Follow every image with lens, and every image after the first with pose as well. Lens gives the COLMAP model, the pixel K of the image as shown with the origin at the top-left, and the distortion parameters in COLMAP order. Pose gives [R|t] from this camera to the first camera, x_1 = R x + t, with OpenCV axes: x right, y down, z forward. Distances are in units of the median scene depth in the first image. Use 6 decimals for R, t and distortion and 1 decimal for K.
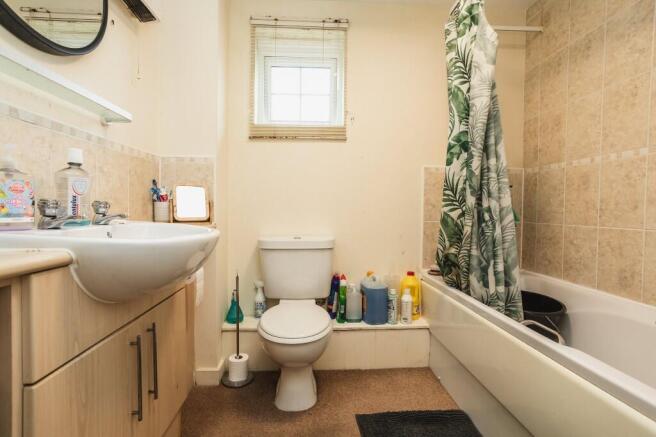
lens RADIAL K [[315.3, 0, 322.2], [0, 315.3, 219.2], [0, 0, 1]] dist [-0.005884, 0.004300]
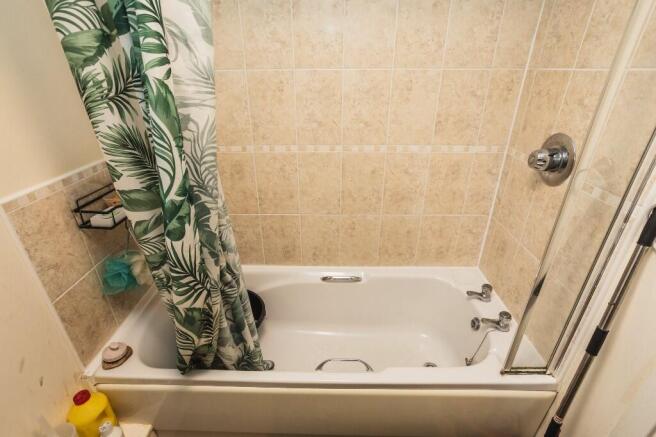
lens RADIAL K [[315.3, 0, 328.1], [0, 315.3, 218.8], [0, 0, 1]] dist [-0.005884, 0.004300]
pose [[0.079550, -0.448200, 0.890386, -0.032333], [0.030343, 0.893892, 0.447254, -0.433717], [-0.996369, -0.008562, 0.084709, 0.716250]]
